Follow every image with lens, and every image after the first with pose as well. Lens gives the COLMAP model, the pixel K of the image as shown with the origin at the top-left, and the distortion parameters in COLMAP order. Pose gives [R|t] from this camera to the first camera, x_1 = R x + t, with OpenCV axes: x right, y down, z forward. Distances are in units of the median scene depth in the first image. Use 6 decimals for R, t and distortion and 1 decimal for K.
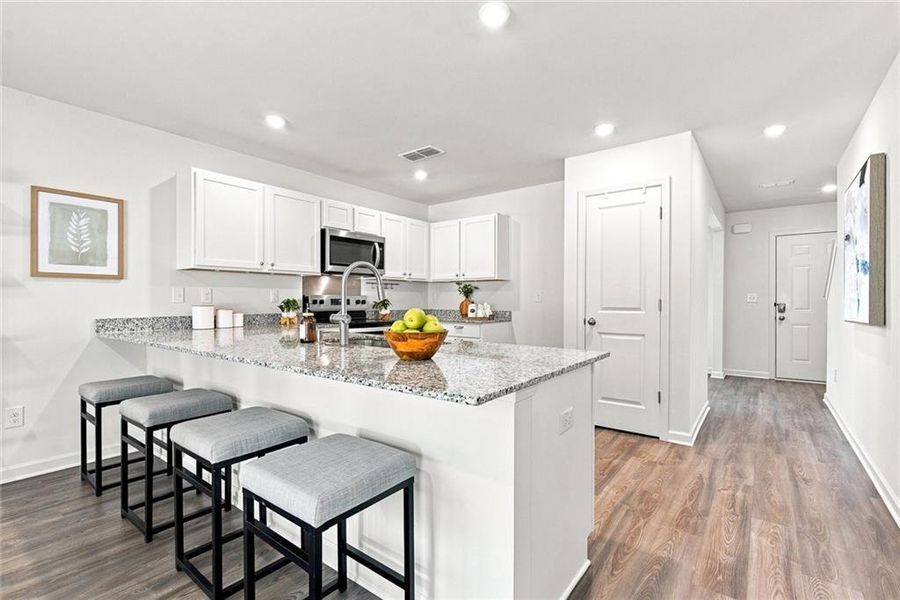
lens RADIAL K [[410.3, 0, 437.9], [0, 410.3, 299.2], [0, 0, 1]] dist [0.000195, 0.000592]
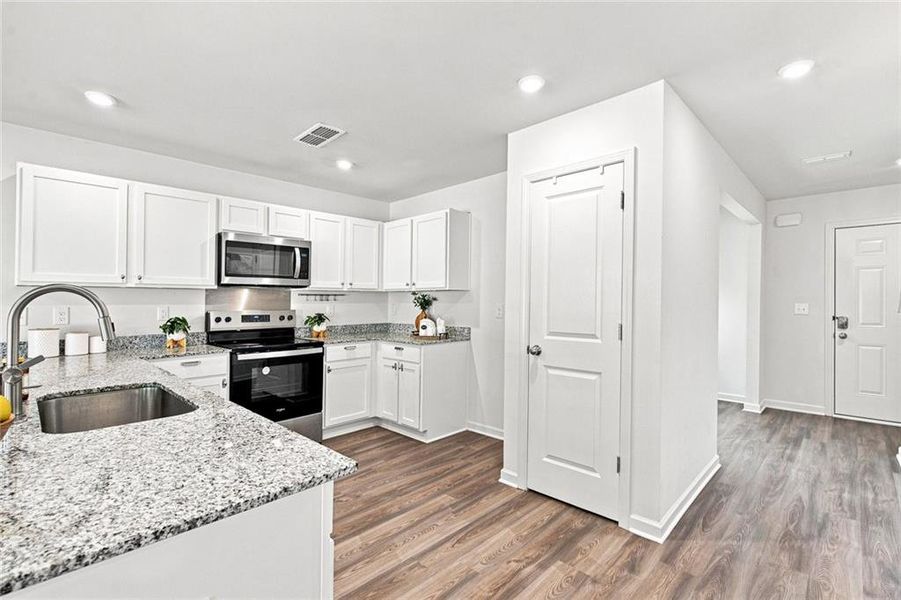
lens RADIAL K [[410.7, 0, 438.4], [0, 410.7, 299.2], [0, 0, 1]] dist [0.000195, 0.000592]
pose [[0.993178, -0.002774, -0.116573, 0.277757], [0.002758, 0.999996, -0.000301, -0.037414], [0.116573, -0.000023, 0.993182, 0.236272]]
